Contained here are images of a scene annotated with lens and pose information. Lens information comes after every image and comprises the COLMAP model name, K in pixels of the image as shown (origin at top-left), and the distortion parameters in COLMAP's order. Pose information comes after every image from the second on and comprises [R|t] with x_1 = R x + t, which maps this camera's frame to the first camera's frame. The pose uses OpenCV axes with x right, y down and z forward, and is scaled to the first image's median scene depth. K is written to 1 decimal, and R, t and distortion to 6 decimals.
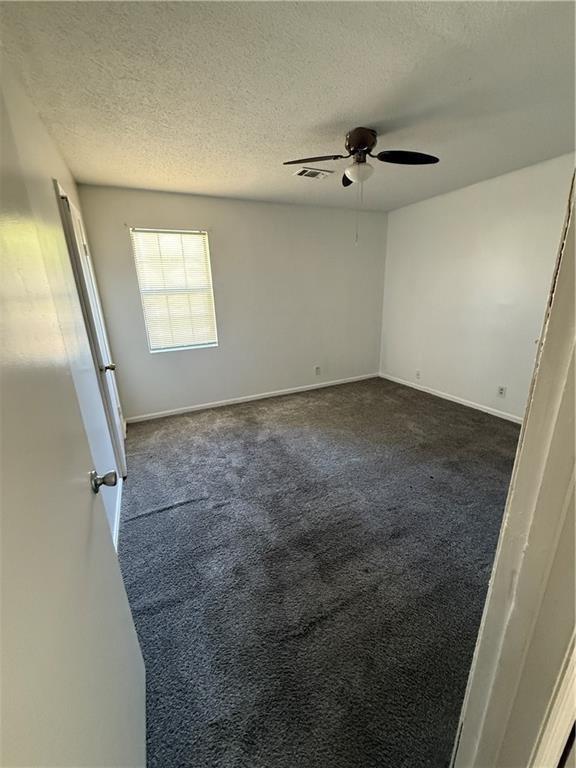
lens RADIAL K [[304.5, 0, 286.6], [0, 304.5, 381.2], [0, 0, 1]] dist [0.003152, 0.000456]
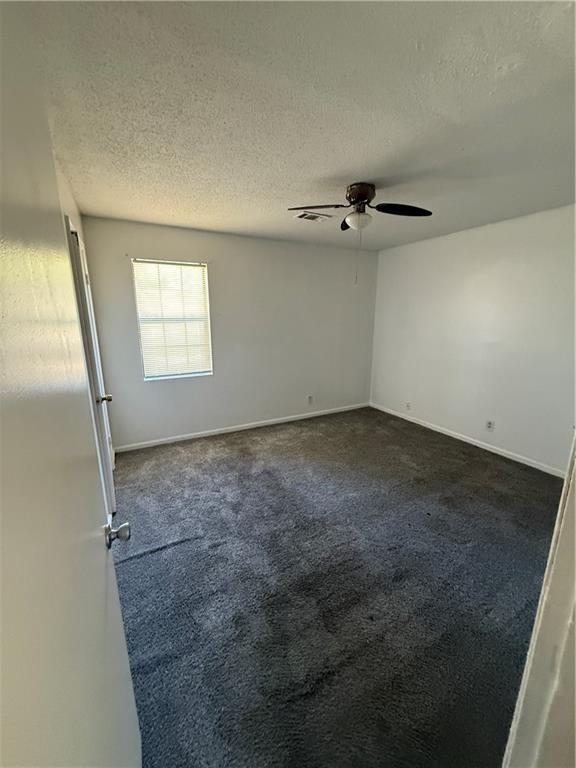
lens RADIAL K [[304.5, 0, 286.2], [0, 304.5, 381.3], [0, 0, 1]] dist [0.003152, 0.000456]
pose [[0.998663, 0.021609, 0.046968, -0.050092], [-0.018080, 0.997073, -0.074292, -0.037927], [-0.048436, 0.073343, 0.996130, -0.007961]]
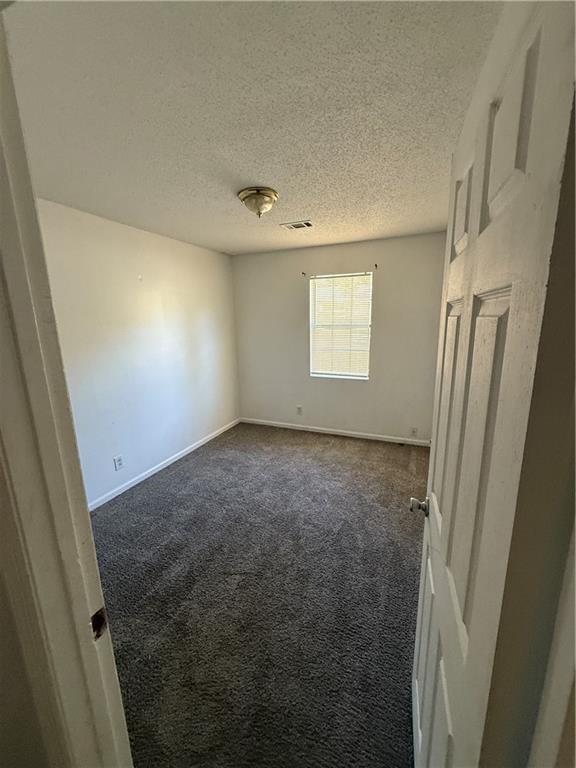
lens RADIAL K [[304.5, 0, 286.4], [0, 304.5, 381.3], [0, 0, 1]] dist [0.003152, 0.000456]
pose [[0.646950, 0.172397, -0.742788, 0.579354], [-0.229796, 0.972901, 0.025659, -0.121557], [0.727083, 0.154090, 0.669035, 0.205118]]
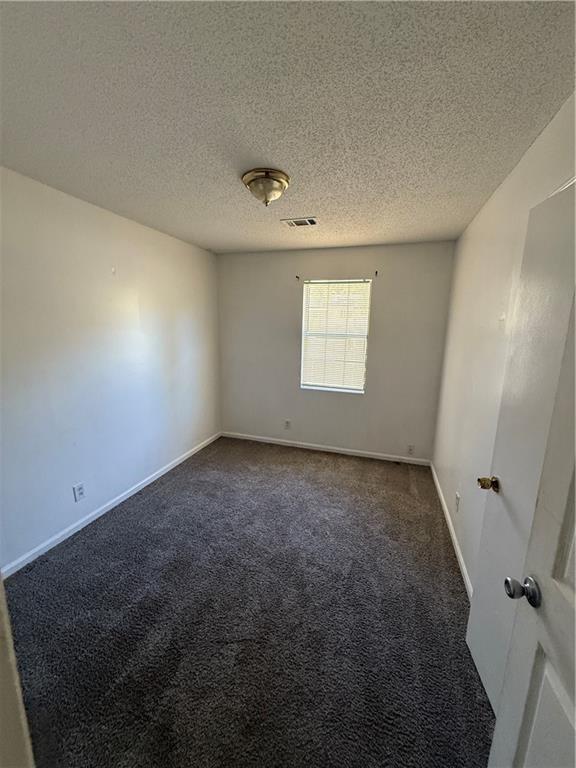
lens RADIAL K [[307.9, 0, 289.6], [0, 307.9, 382.8], [0, 0, 1]] dist [0.001253, 0.001103]
pose [[0.713147, 0.174773, -0.678878, 0.422650], [-0.250452, 0.968029, -0.013881, -0.126634], [0.654748, 0.179926, 0.734119, 0.225996]]
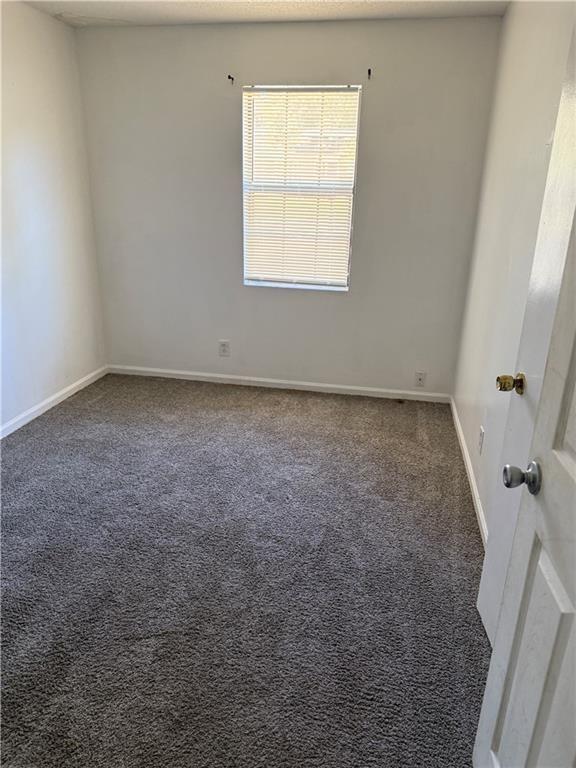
lens RADIAL K [[537.0, 0, 292.5], [0, 537.0, 378.9], [0, 0, 1]] dist [0.056462, -0.056087]
pose [[0.791929, 0.250894, -0.556687, 0.490856], [-0.230889, 0.967037, 0.107379, -0.066406], [0.565277, 0.043496, 0.823753, 0.185825]]
